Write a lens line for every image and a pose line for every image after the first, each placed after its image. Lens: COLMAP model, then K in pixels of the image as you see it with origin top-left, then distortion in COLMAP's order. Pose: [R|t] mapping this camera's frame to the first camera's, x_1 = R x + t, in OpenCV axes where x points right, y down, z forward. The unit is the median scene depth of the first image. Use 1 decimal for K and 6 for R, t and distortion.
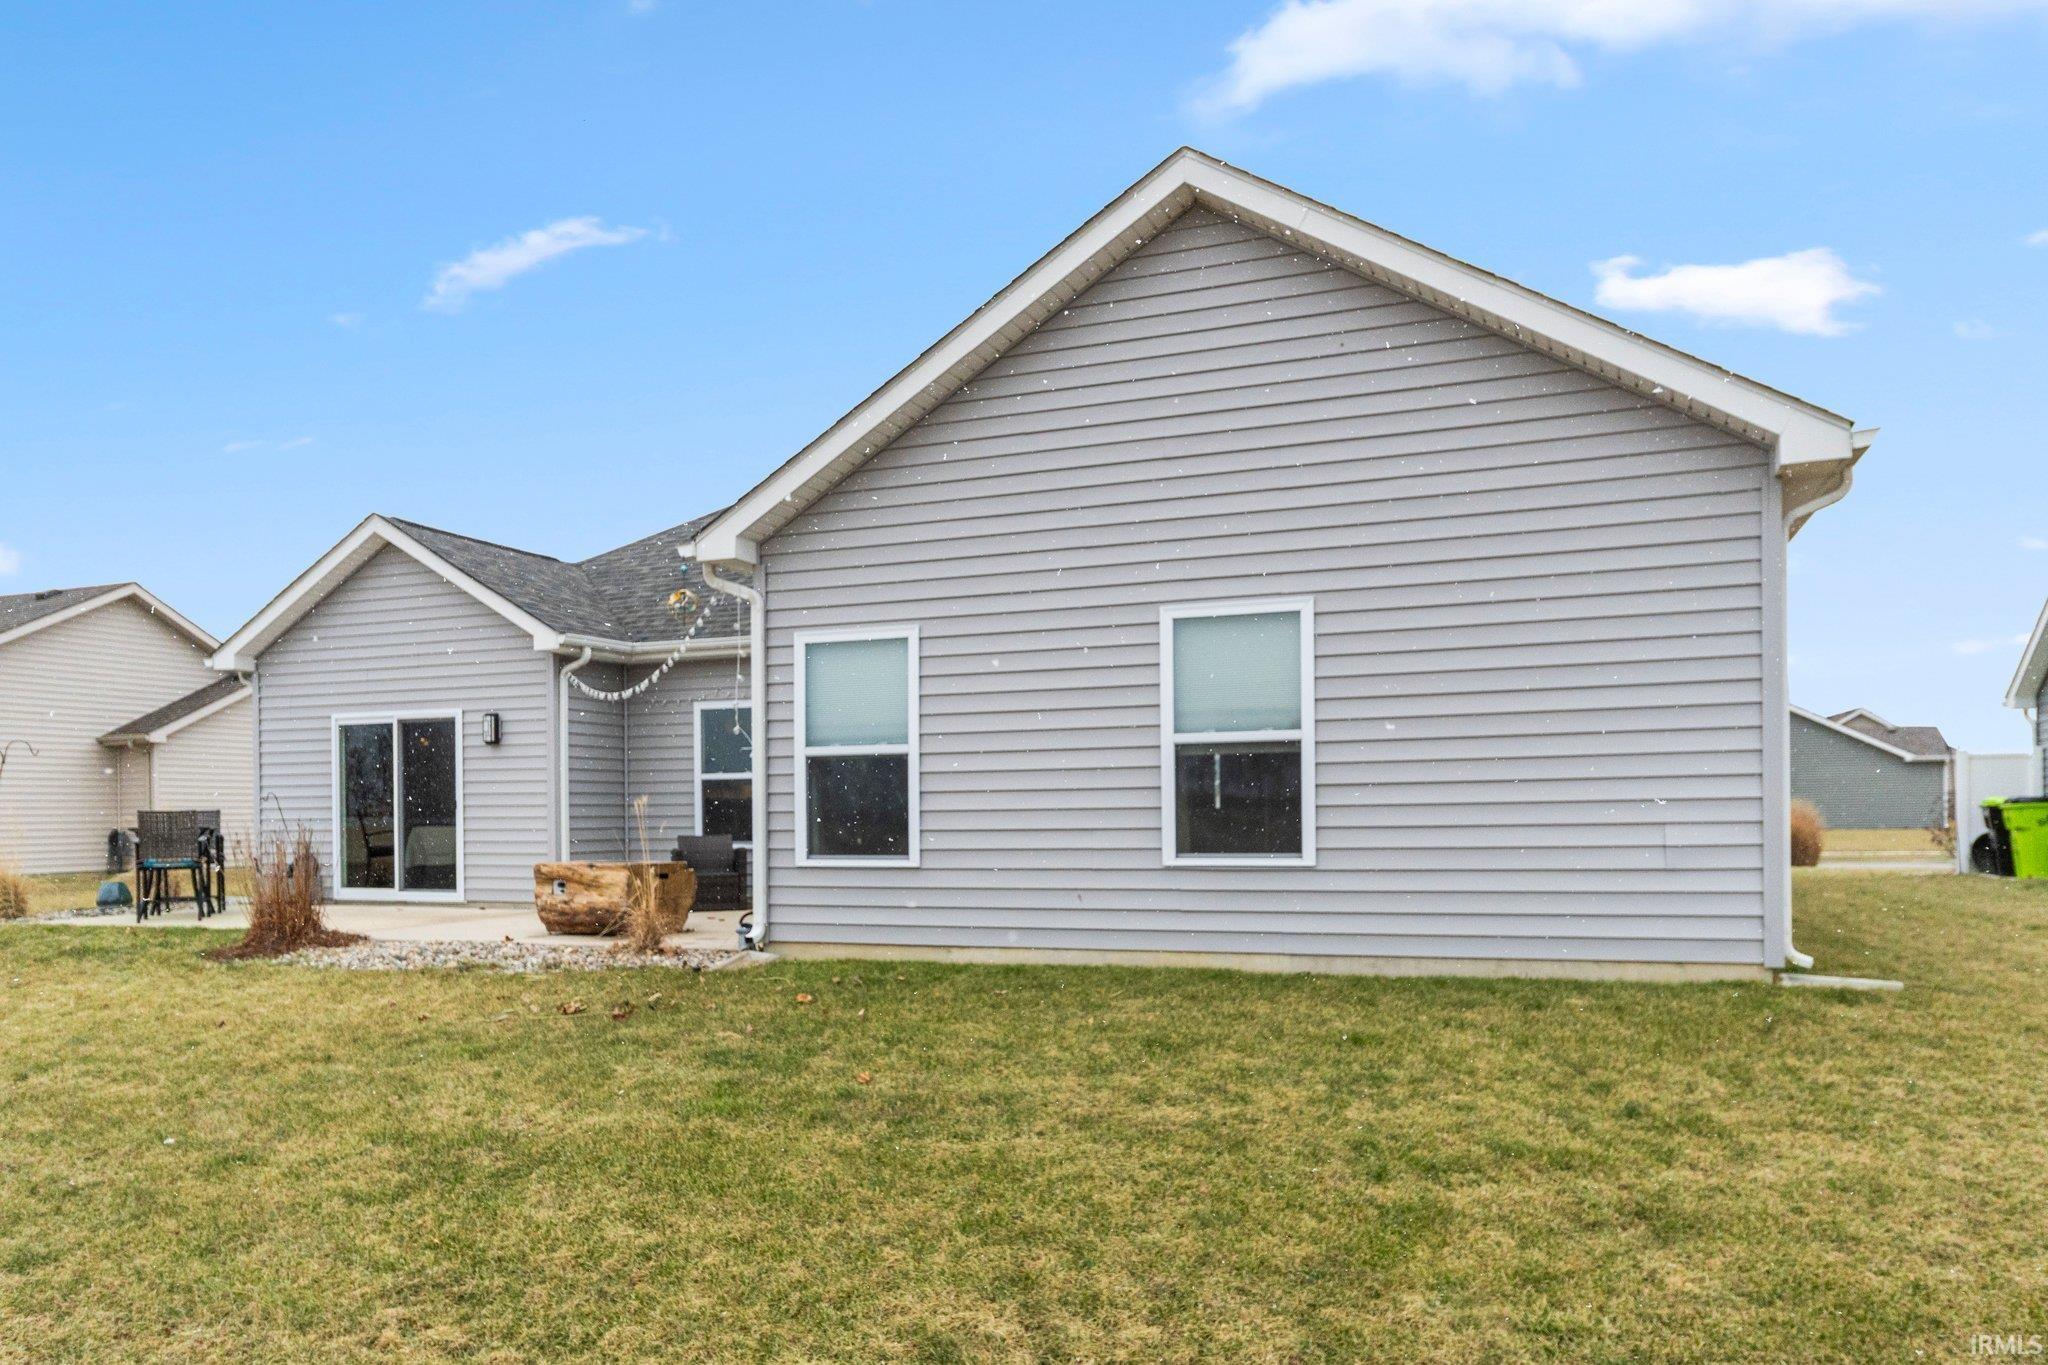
lens RADIAL K [[1443.9, 0, 1004.8], [0, 1443.9, 819.5], [0, 0, 1]] dist [-0.003062, -0.002483]
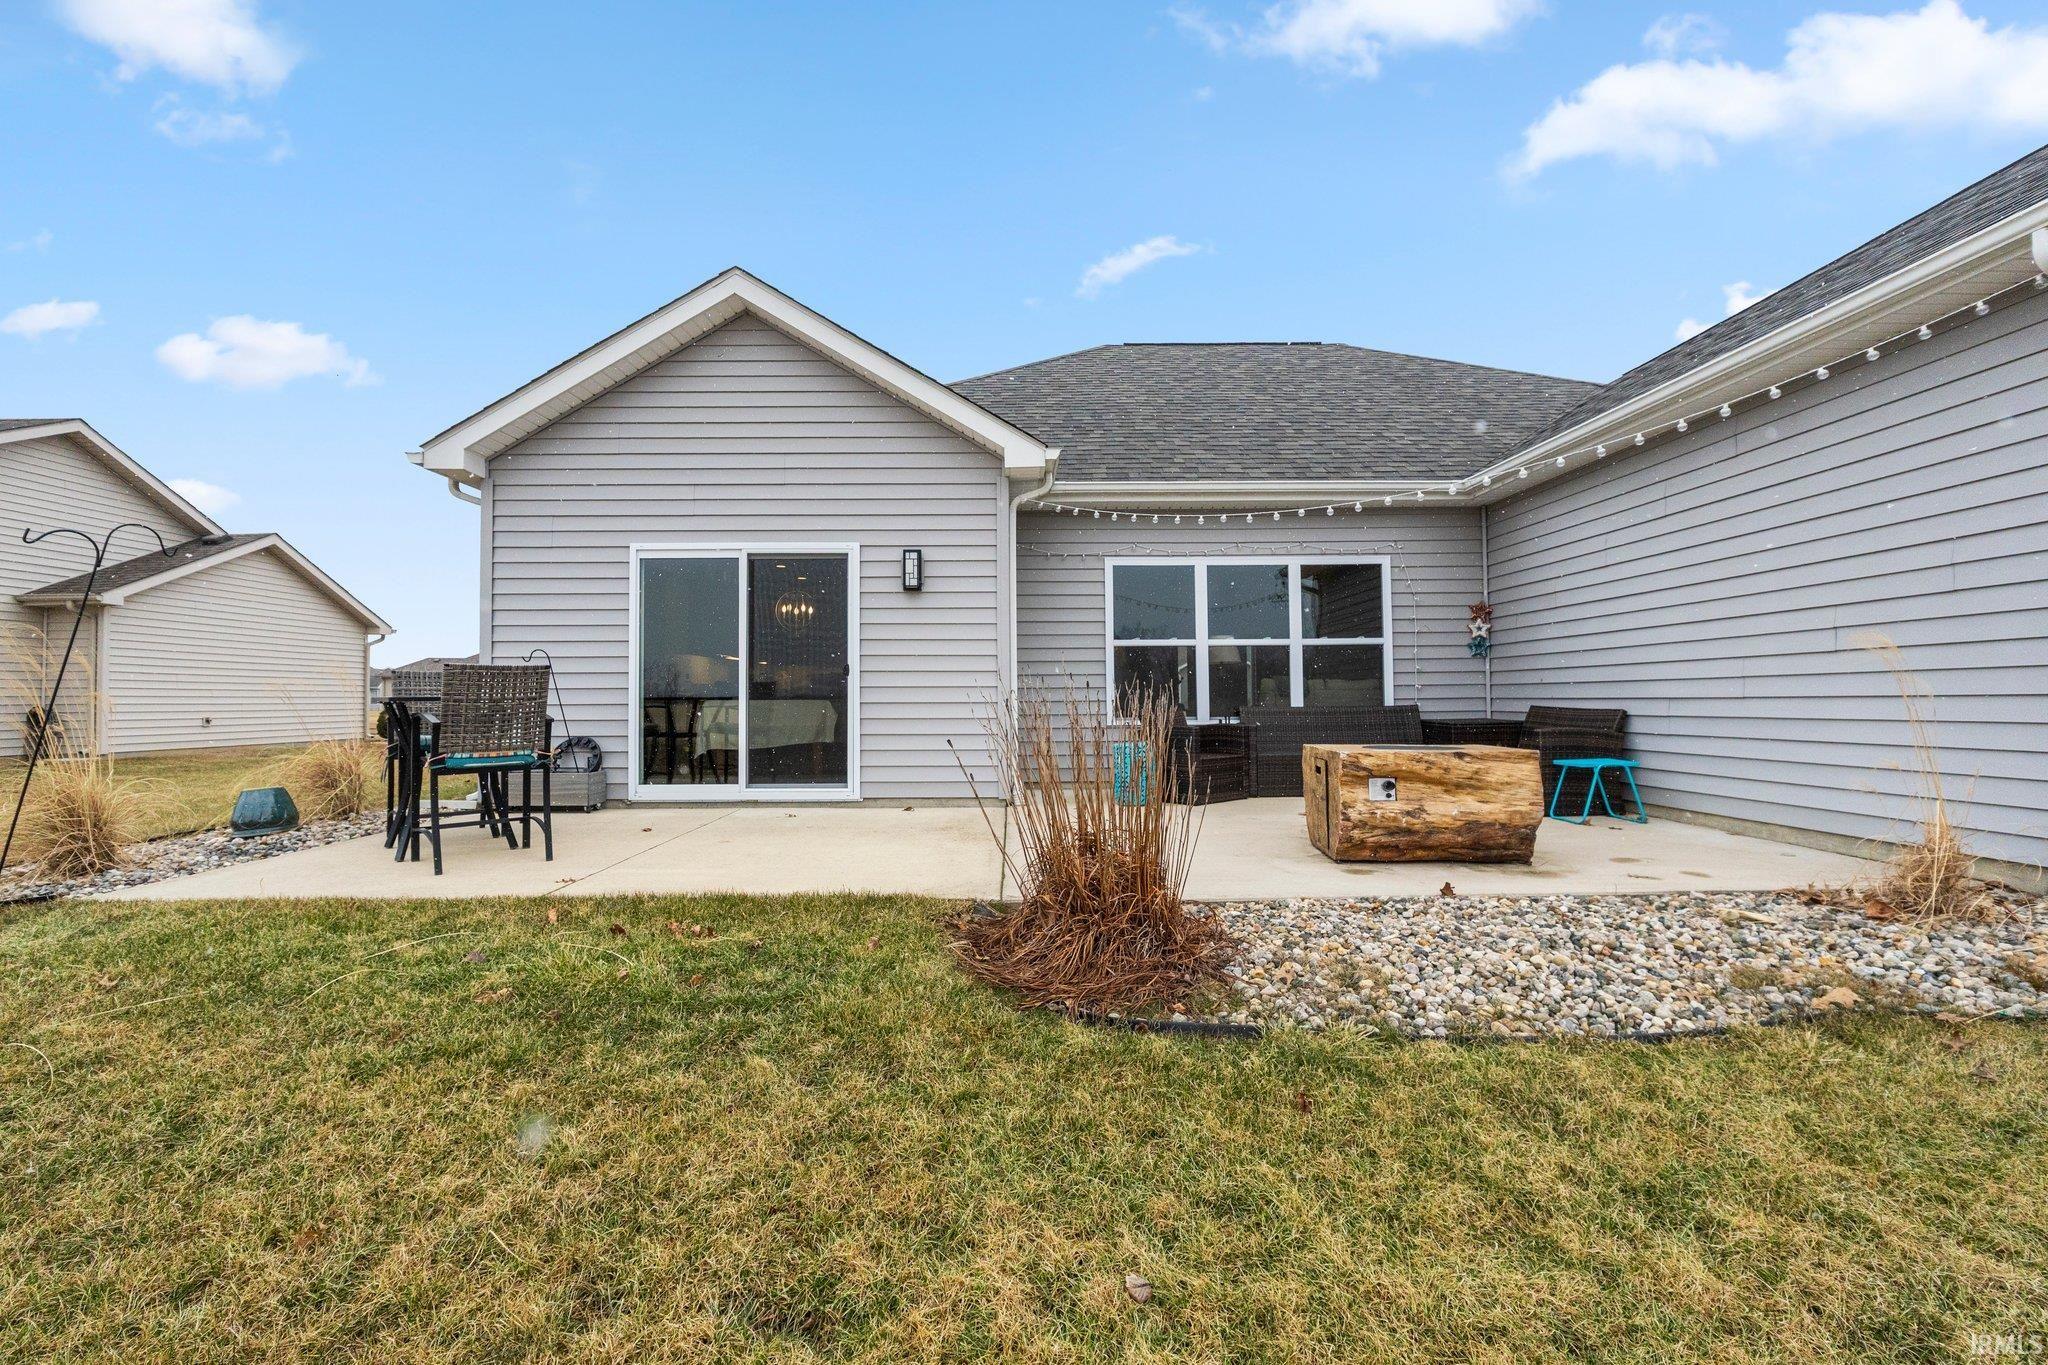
lens RADIAL K [[854.2, 0, 1021.3], [0, 854.2, 676.5], [0, 0, 1]] dist [-0.005291, -0.000627]
pose [[0.924935, 0.012595, 0.379917, -0.670342], [-0.000284, 0.999474, -0.032443, 0.011007], [-0.380125, 0.029899, 0.924452, 0.801619]]
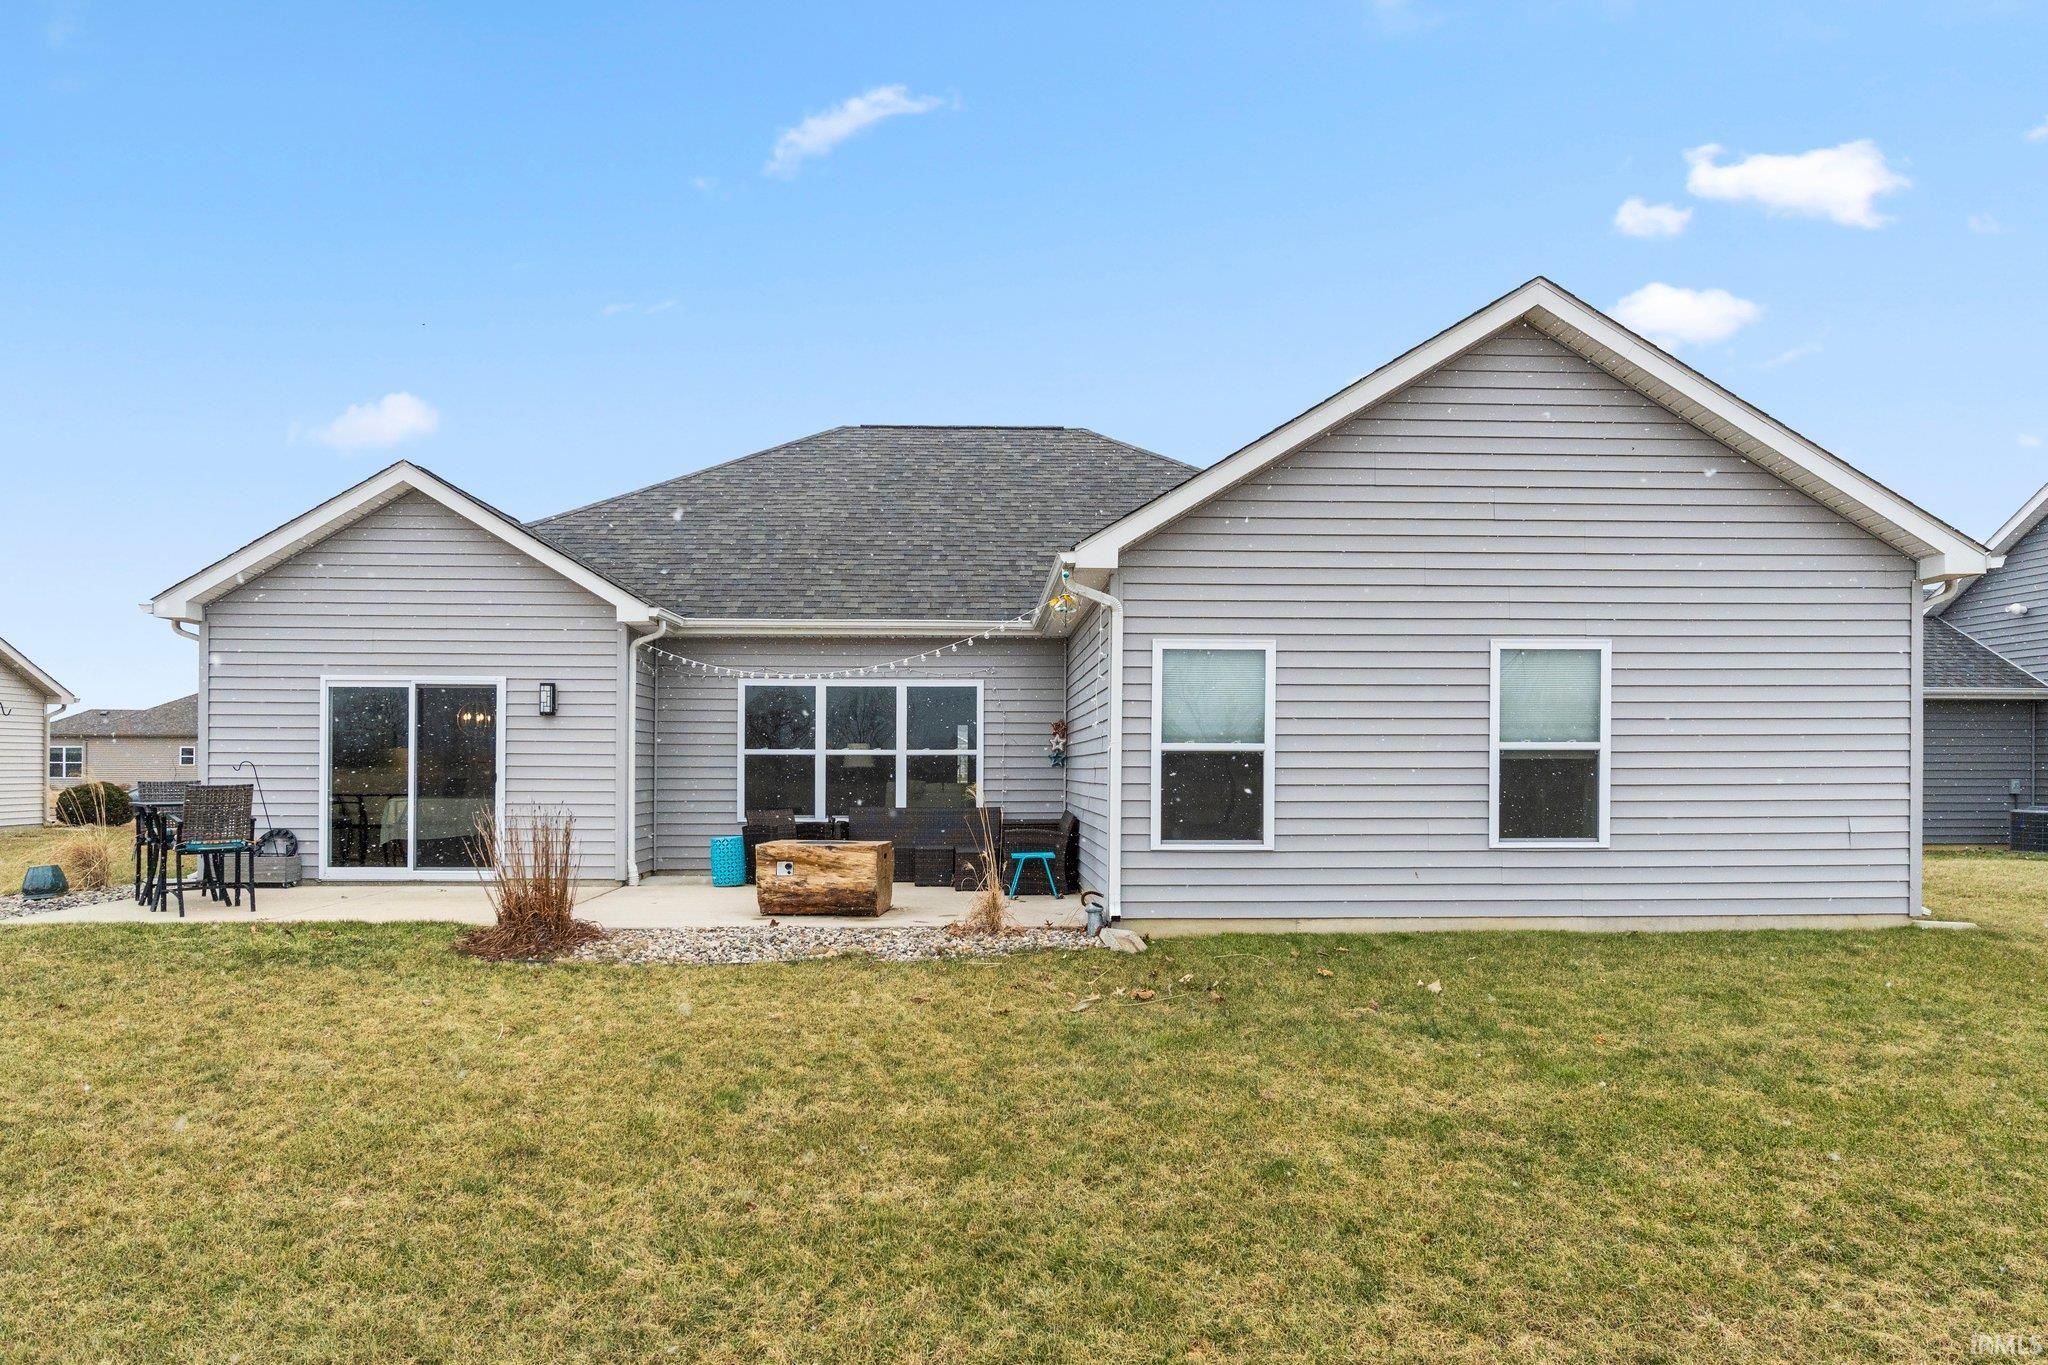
lens RADIAL K [[1290.2, 0, 1025.6], [0, 1290.2, 759.8], [0, 0, 1]] dist [-0.002522, 0.000444]
pose [[0.914020, 0.014120, 0.405422, -0.584340], [-0.010152, 0.999877, -0.011935, -0.022040], [-0.405541, 0.006793, 0.914052, 0.126304]]
